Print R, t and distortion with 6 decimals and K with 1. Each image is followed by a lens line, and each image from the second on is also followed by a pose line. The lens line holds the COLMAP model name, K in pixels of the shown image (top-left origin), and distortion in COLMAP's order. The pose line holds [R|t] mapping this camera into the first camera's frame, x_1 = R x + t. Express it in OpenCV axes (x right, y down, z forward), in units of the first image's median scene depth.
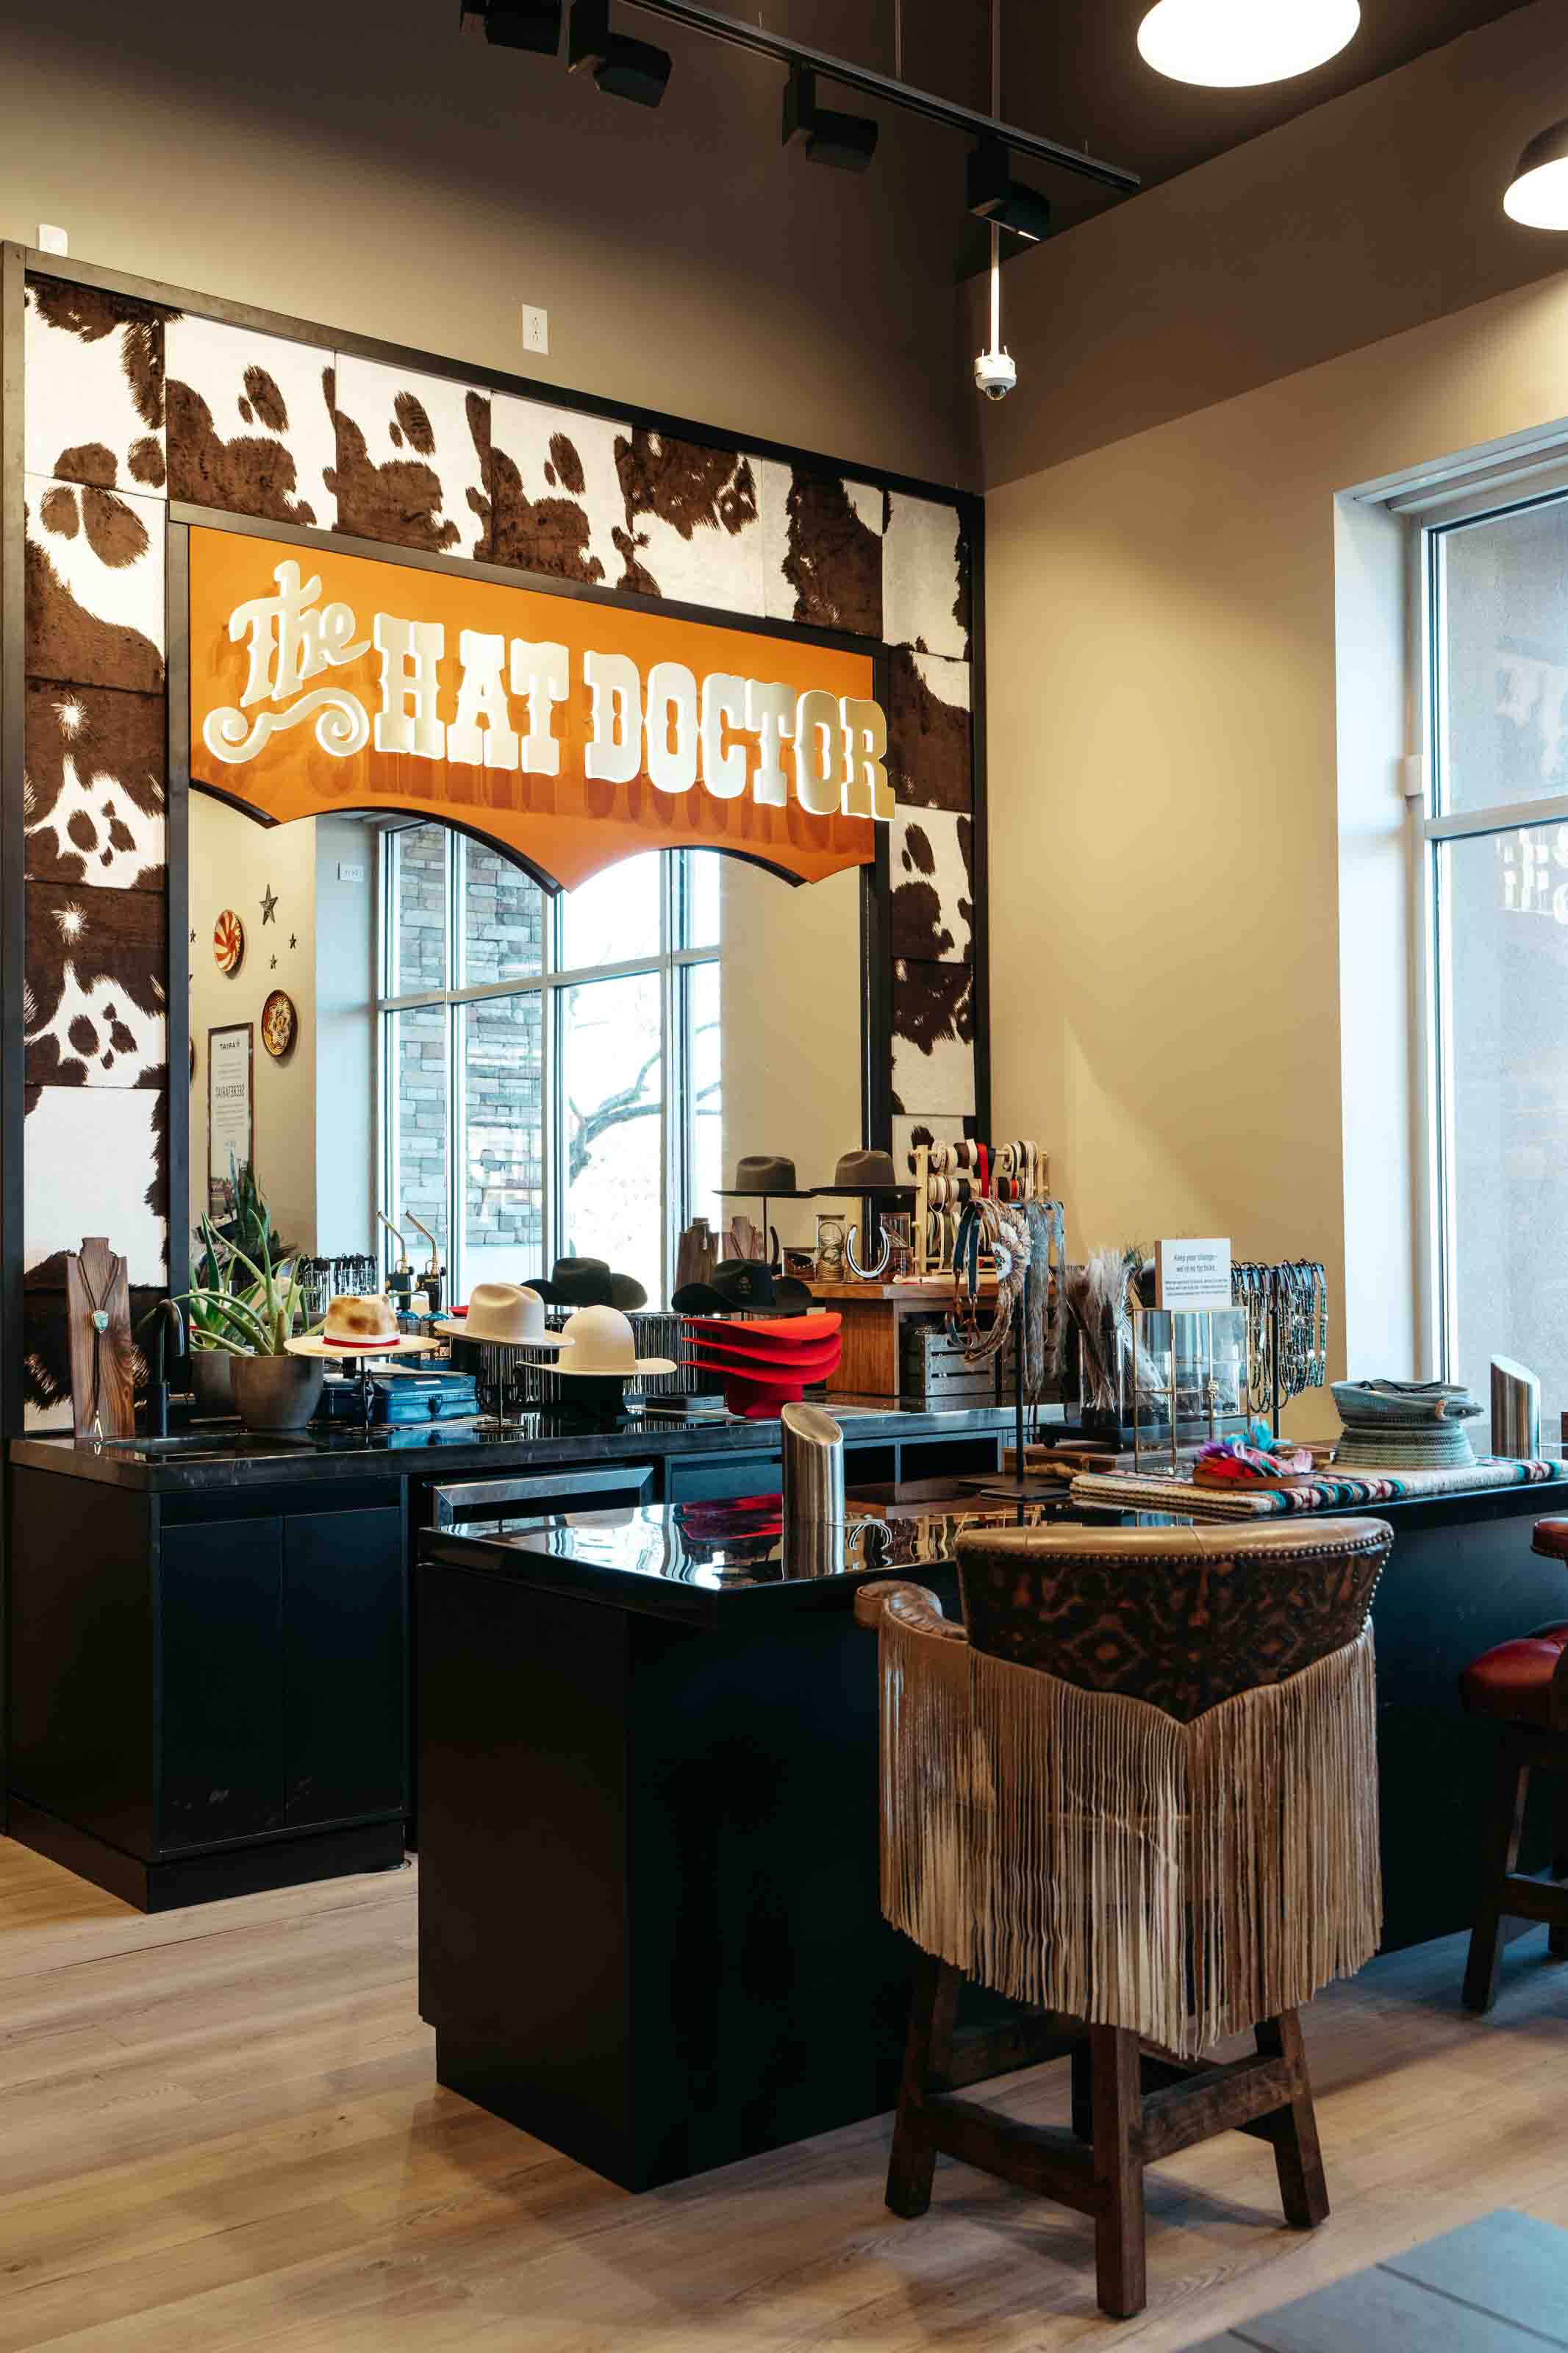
lens RADIAL K [[2274.9, 0, 784.0], [0, 2274.9, 1178.1], [0, 0, 1]] dist [-0.010725, 0.000000]
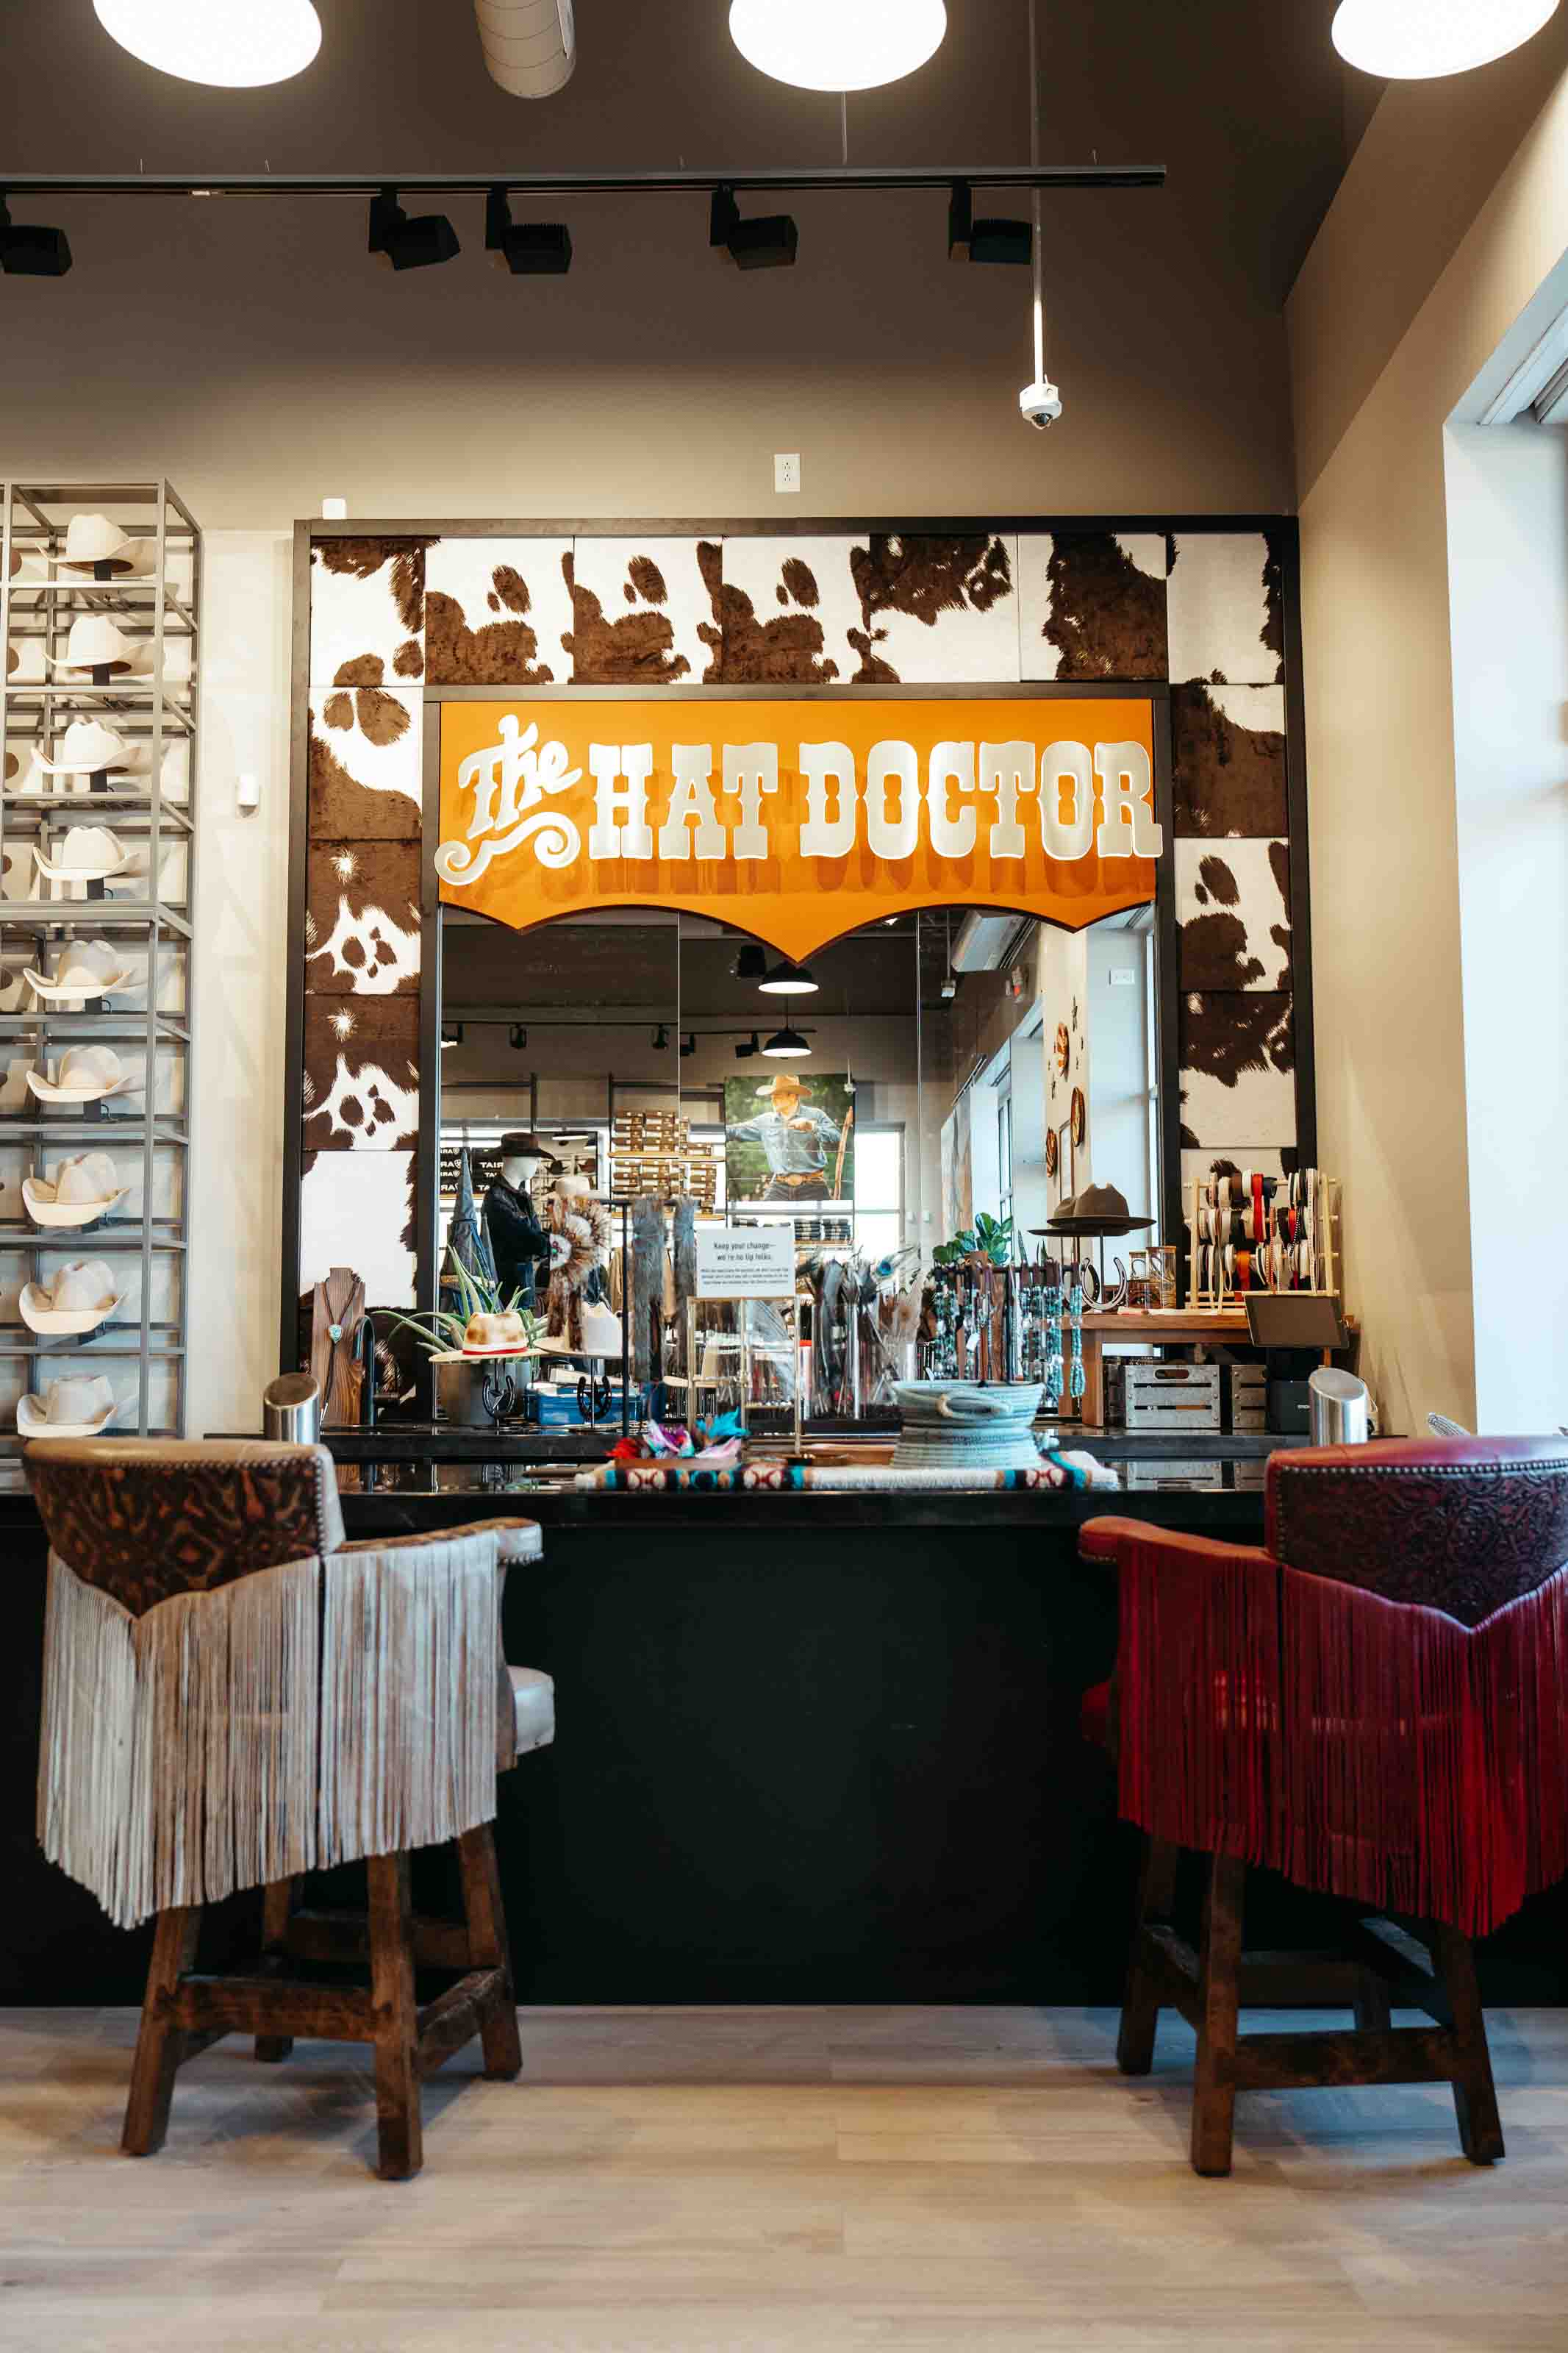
lens RADIAL K [[2019.4, 0, 784.1], [0, 2019.4, 1172.7], [0, 0, 1]] dist [-0.002490, 0.008790]
pose [[0.785924, -0.047764, -0.616475, 0.520117], [0.010888, 0.997926, -0.063437, 0.041718], [0.618227, 0.043144, 0.784815, 0.232303]]
